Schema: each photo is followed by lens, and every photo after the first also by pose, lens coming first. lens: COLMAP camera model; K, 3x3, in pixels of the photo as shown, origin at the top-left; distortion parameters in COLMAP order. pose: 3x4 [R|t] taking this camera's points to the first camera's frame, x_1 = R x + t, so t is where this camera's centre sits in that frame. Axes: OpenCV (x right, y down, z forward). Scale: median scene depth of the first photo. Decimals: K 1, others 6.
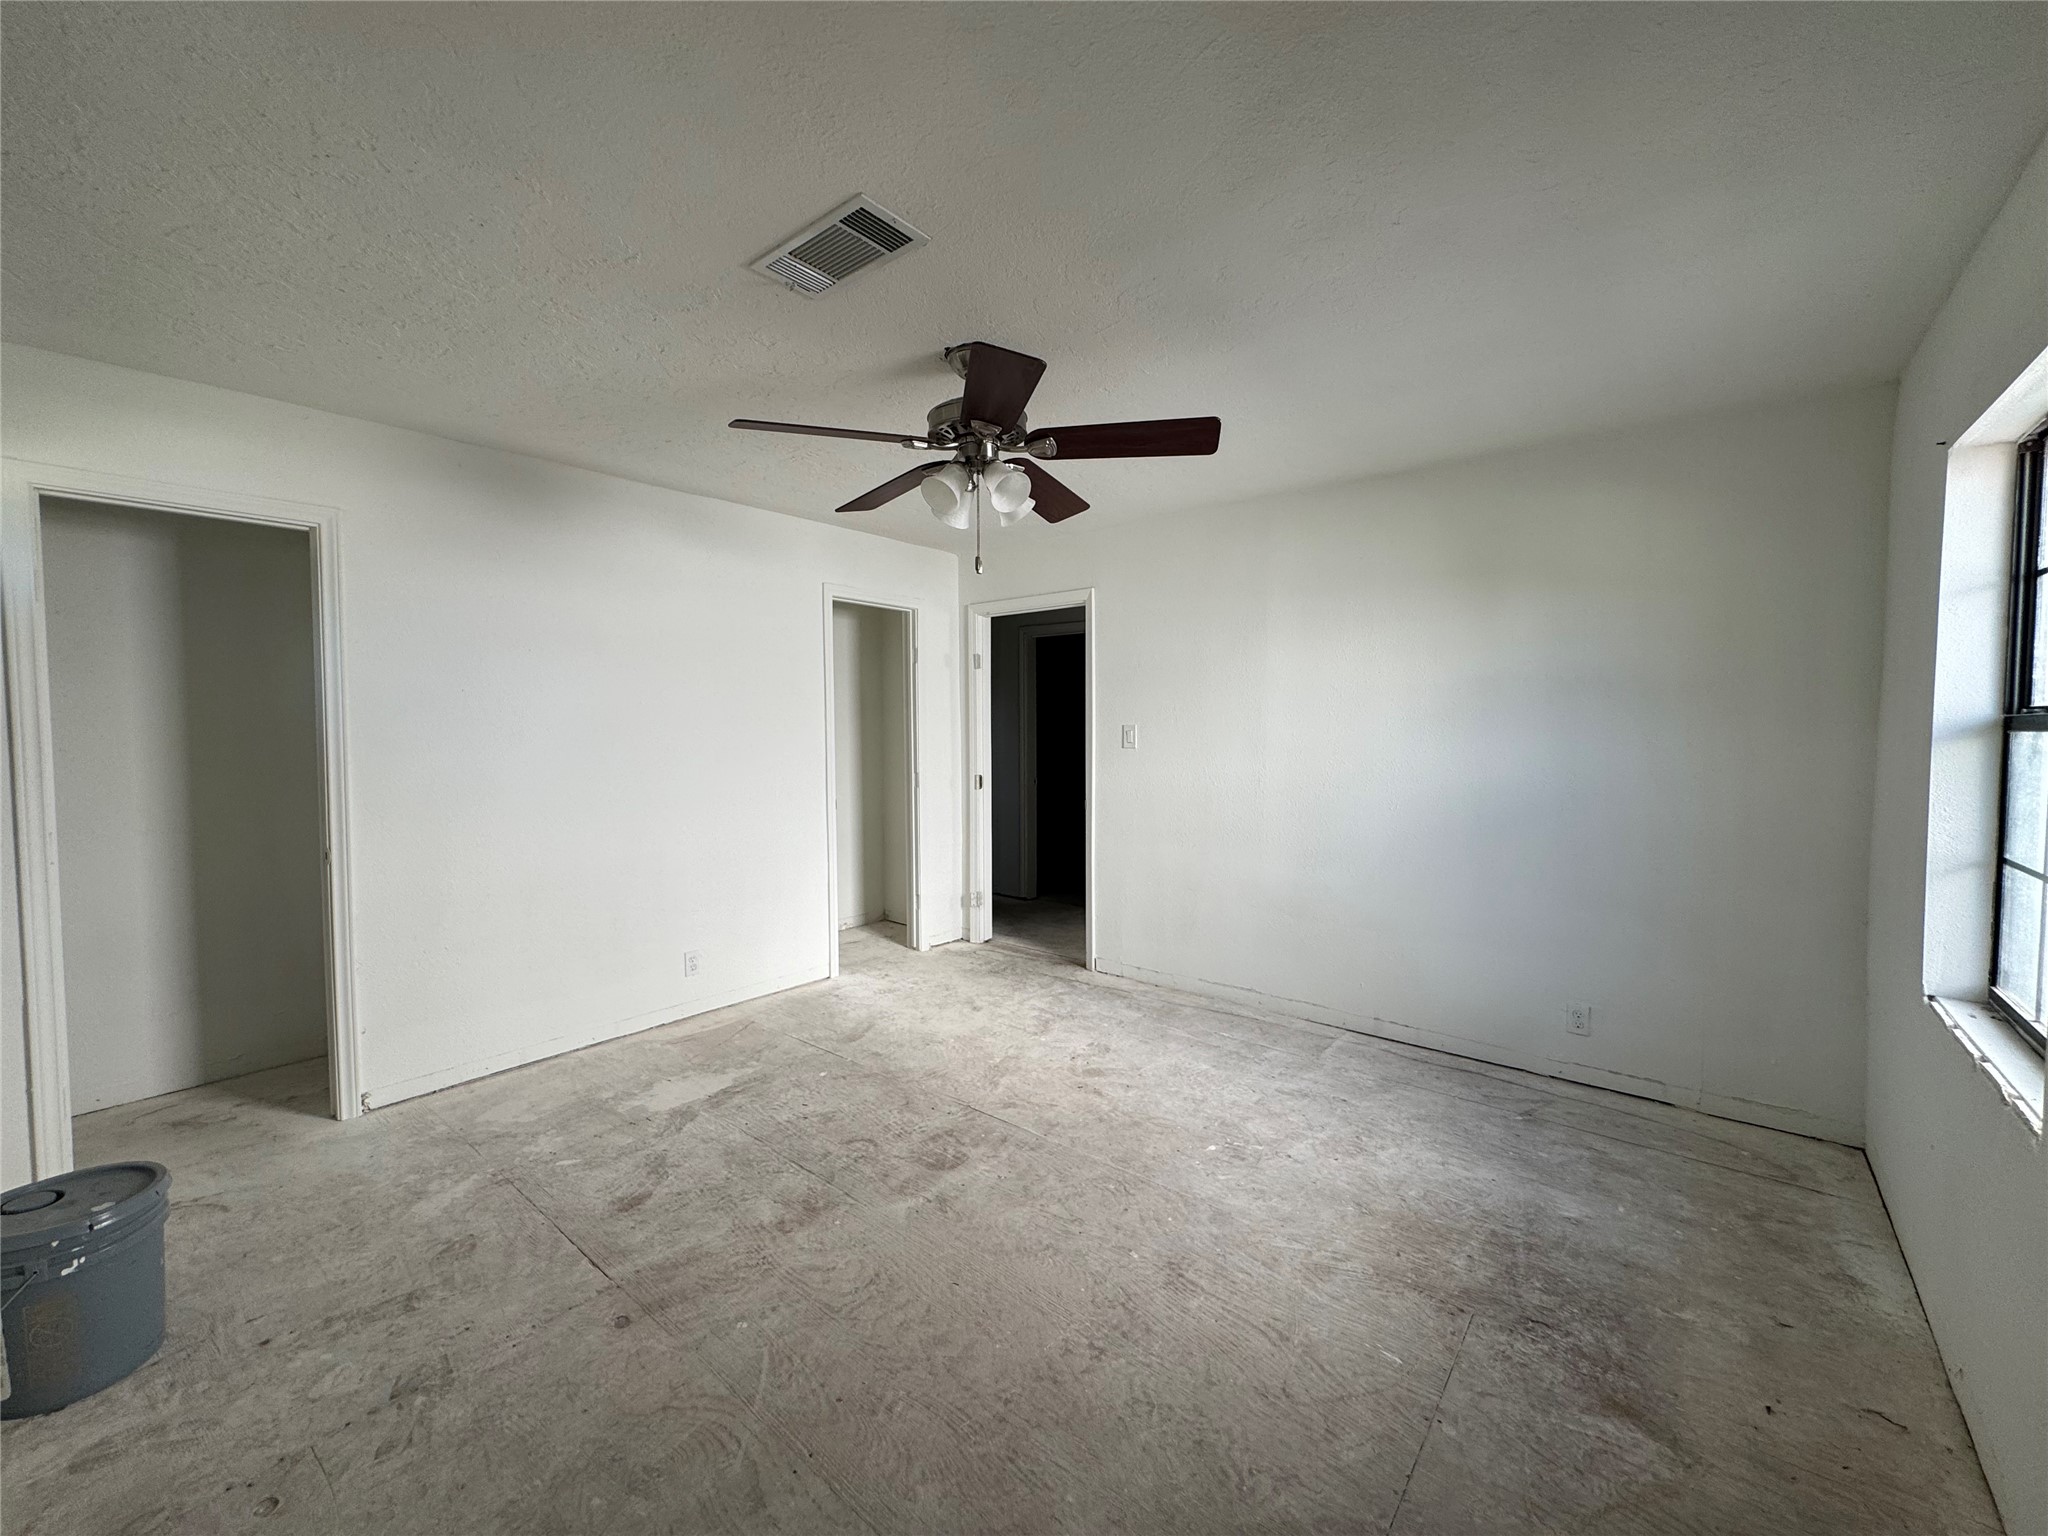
lens RADIAL K [[819.7, 0, 1022.6], [0, 819.7, 767.8], [0, 0, 1]] dist [-0.003859, 0.001204]
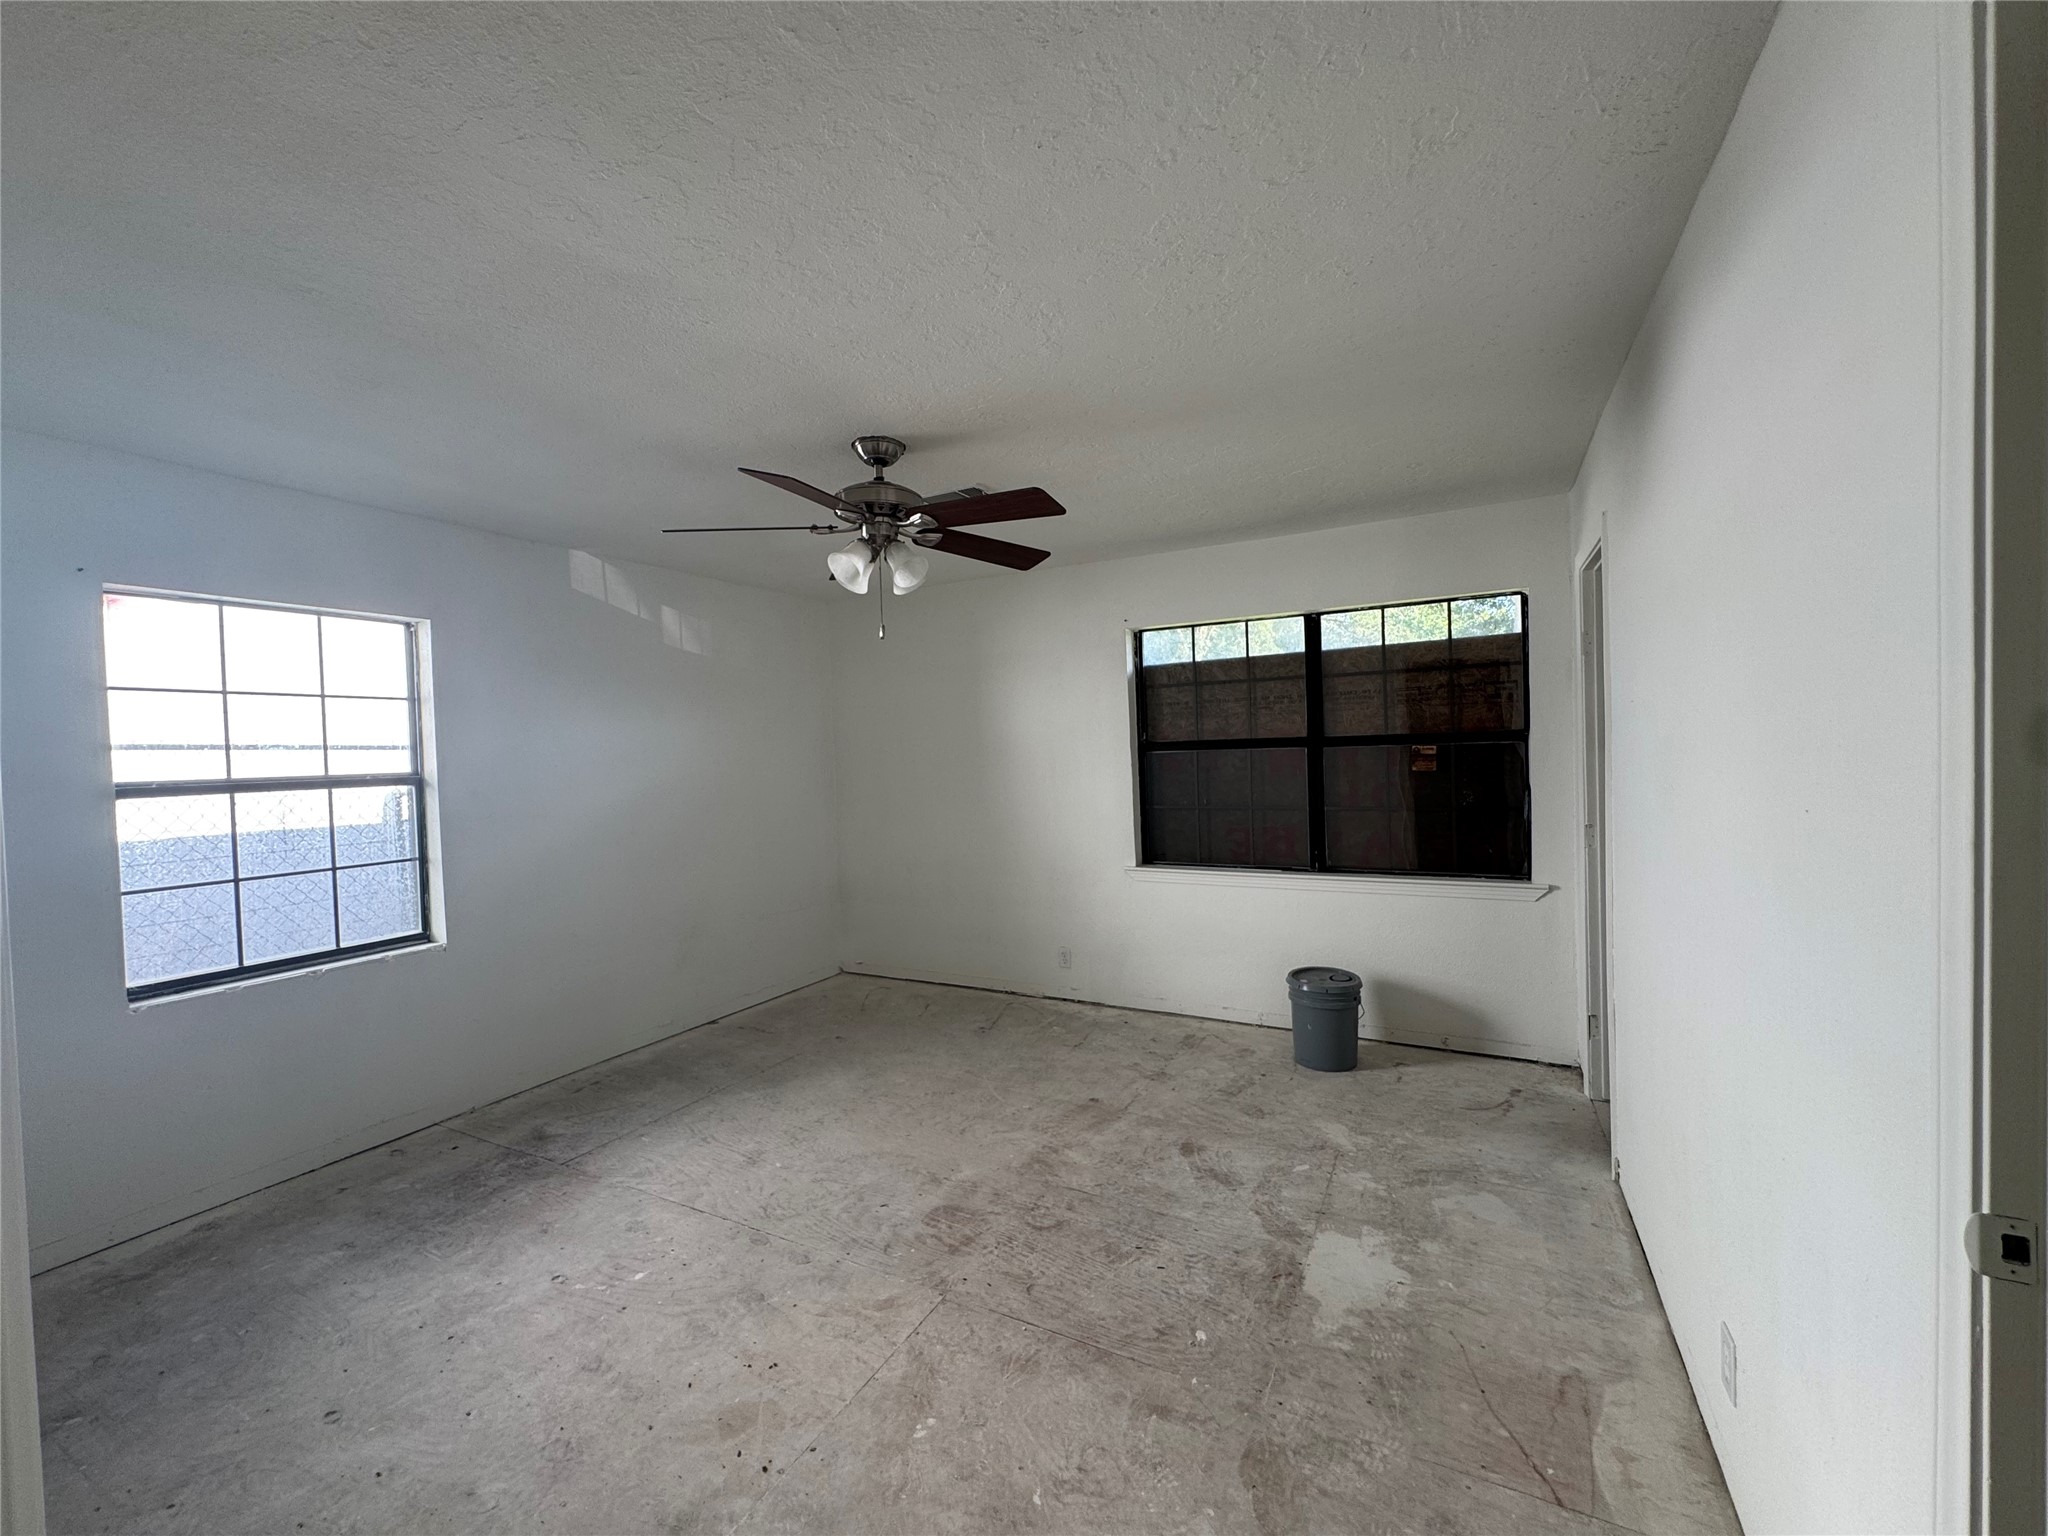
lens RADIAL K [[819.7, 0, 1022.6], [0, 819.7, 767.8], [0, 0, 1]] dist [-0.003859, 0.001204]
pose [[-0.978410, 0.036693, -0.203390, -0.005548], [0.021970, 0.997003, 0.074179, -0.127043], [0.205502, 0.068109, -0.976284, 2.004626]]
